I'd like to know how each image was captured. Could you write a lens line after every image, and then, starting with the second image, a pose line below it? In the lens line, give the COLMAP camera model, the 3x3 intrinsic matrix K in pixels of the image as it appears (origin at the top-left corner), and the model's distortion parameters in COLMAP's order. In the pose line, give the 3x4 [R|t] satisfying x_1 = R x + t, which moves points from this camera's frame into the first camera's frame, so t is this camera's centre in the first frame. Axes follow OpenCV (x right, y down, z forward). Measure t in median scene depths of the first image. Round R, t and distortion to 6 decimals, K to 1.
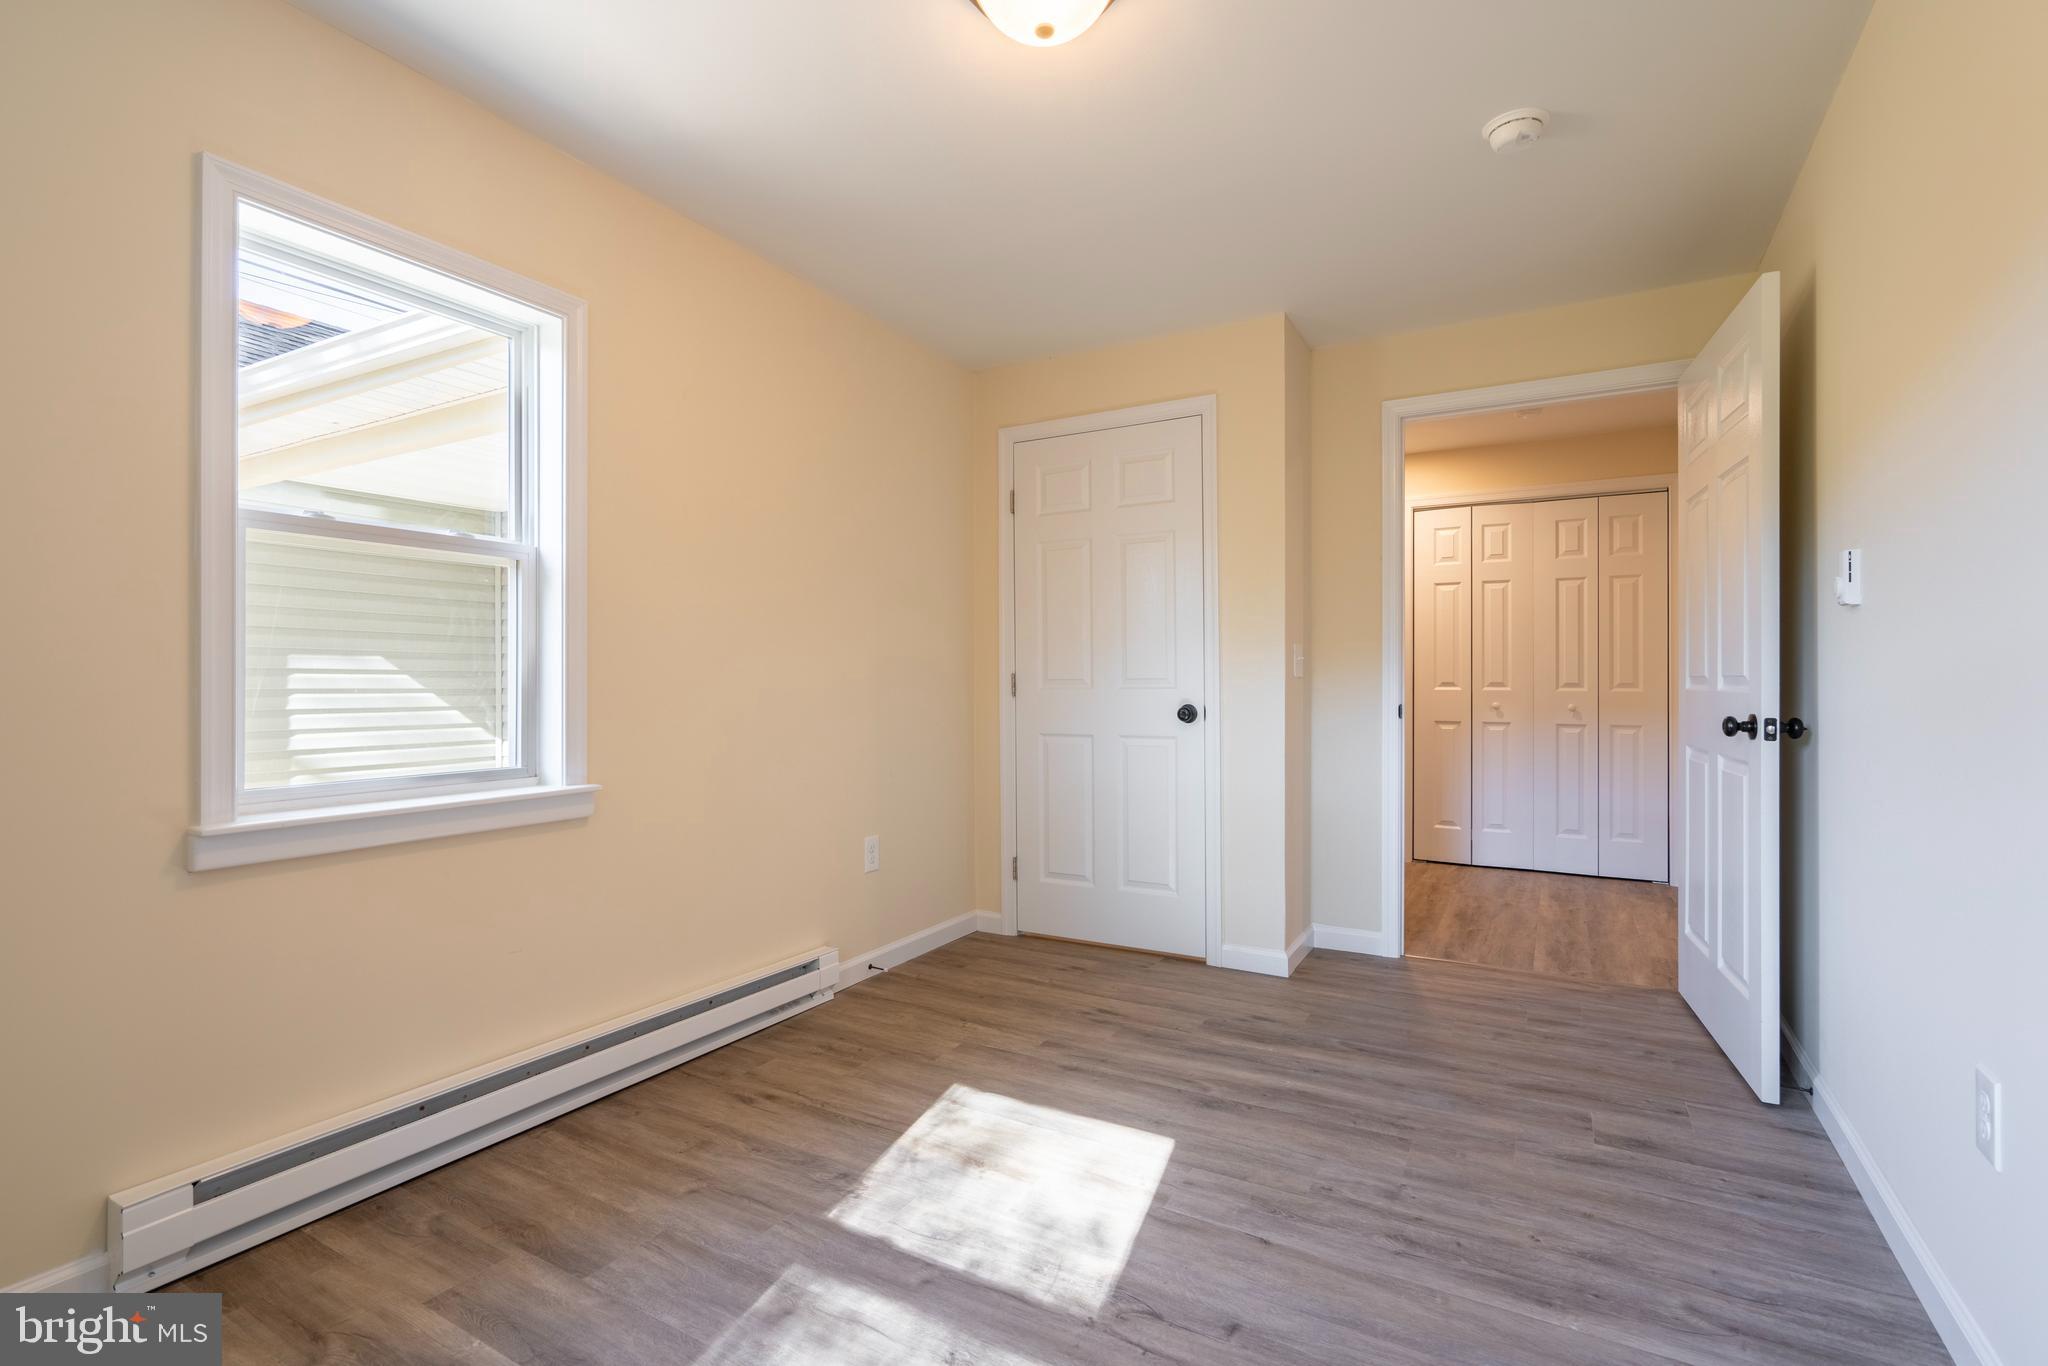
lens RADIAL K [[954.2, 0, 1006.7], [0, 954.2, 673.8], [0, 0, 1]] dist [-0.002690, 0.001444]
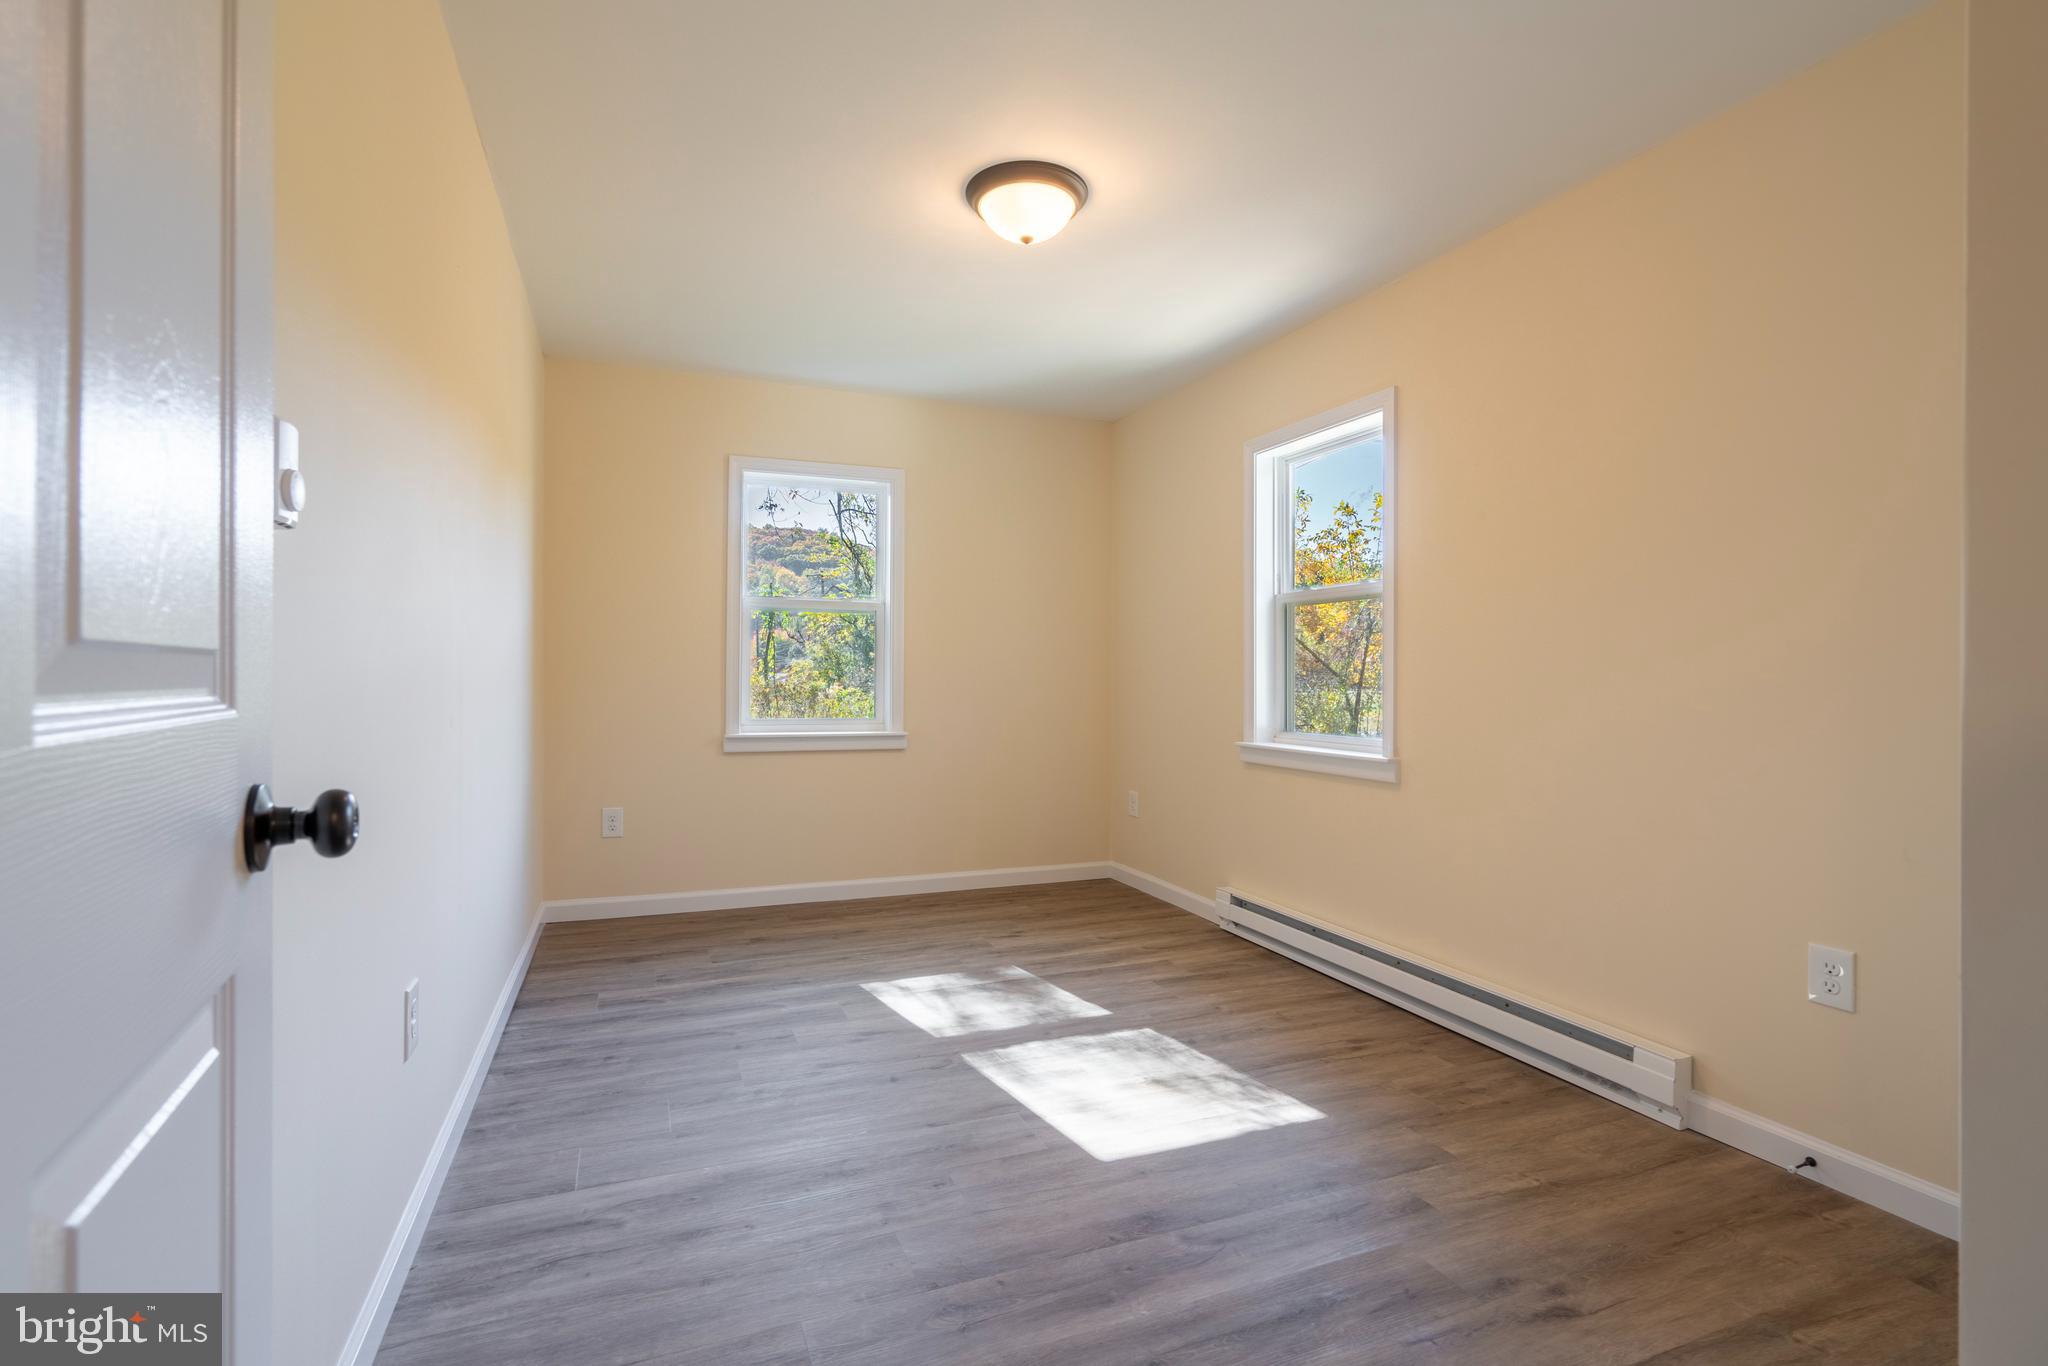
lens RADIAL K [[954.2, 0, 1006.7], [0, 954.2, 673.8], [0, 0, 1]] dist [-0.002690, 0.001444]
pose [[-0.625038, -0.006476, -0.780568, 0.892335], [0.001372, 0.999955, -0.009395, 0.017599], [0.780593, -0.006943, -0.625001, 1.402637]]
